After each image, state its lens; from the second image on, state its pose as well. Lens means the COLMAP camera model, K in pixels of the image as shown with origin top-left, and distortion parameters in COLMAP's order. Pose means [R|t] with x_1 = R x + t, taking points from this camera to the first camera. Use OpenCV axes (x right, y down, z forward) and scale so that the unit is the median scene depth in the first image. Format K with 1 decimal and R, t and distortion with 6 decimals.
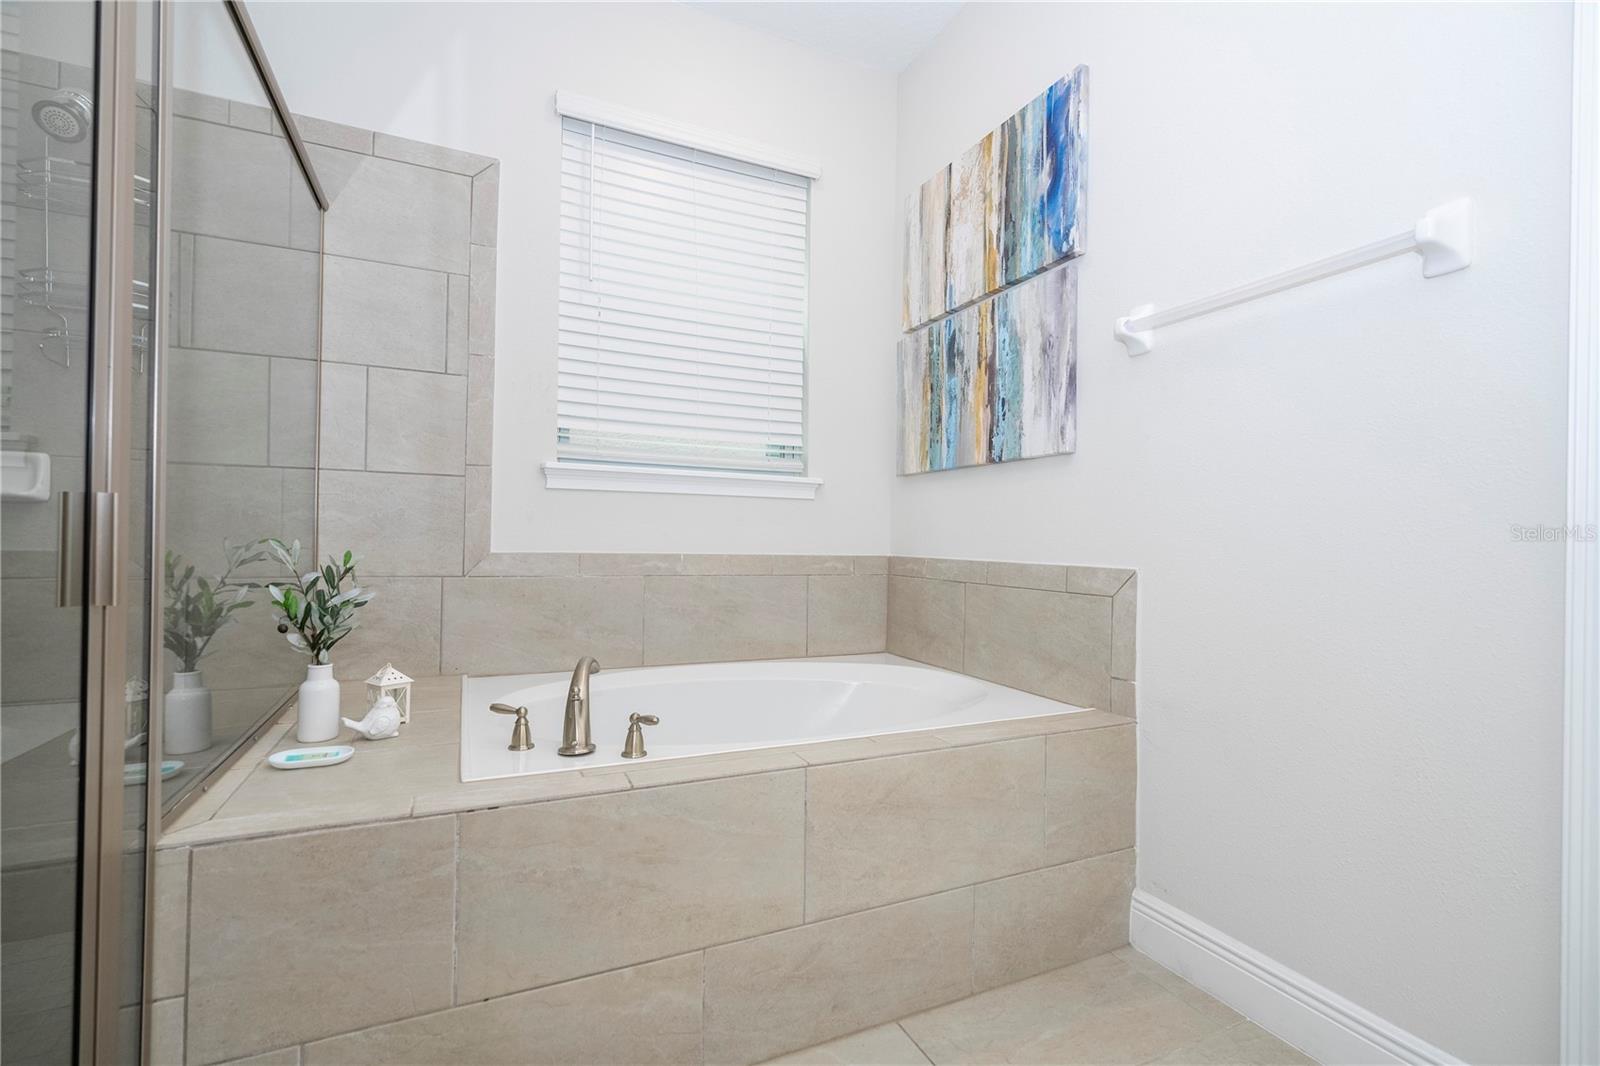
lens RADIAL K [[724.1, 0, 808.2], [0, 724.1, 532.2], [0, 0, 1]] dist [-0.001812, 0.000144]
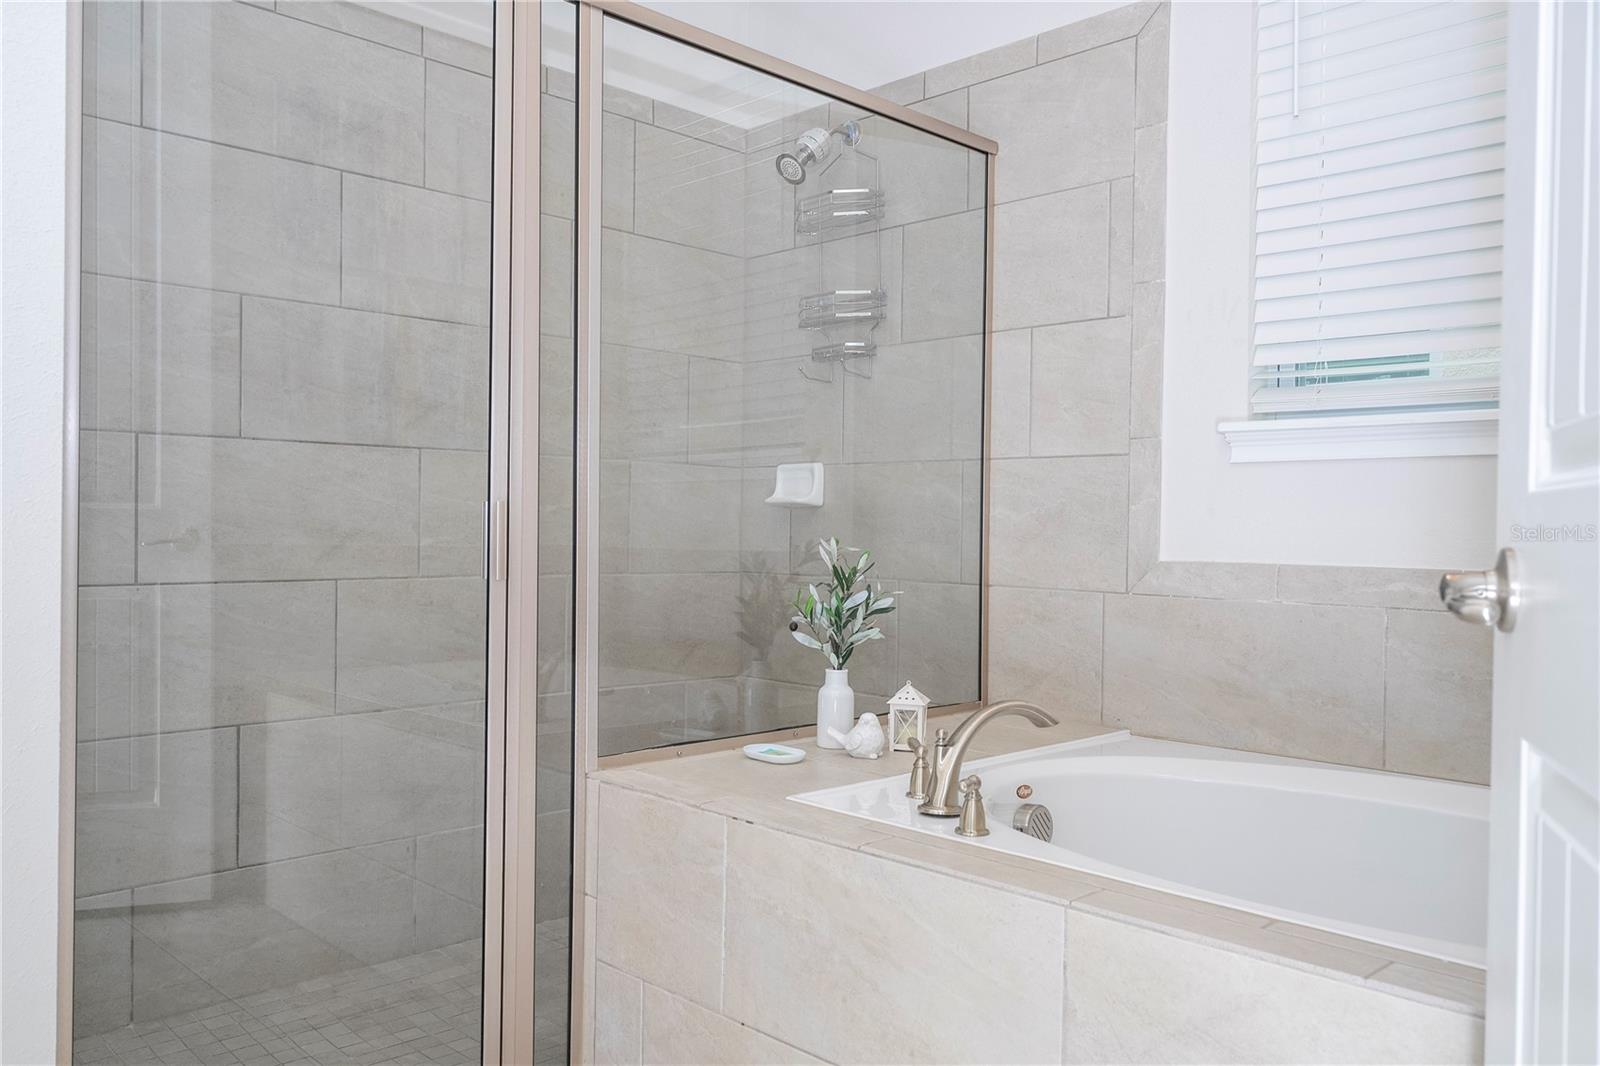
lens RADIAL K [[1238.0, 0, 806.4], [0, 1238.0, 536.2], [0, 0, 1]] dist [0.012689, -0.021109]
pose [[0.328591, -0.007763, -0.944441, 0.617026], [-0.000611, 0.999964, -0.008432, 0.015393], [0.944472, 0.003348, 0.328574, 0.306551]]
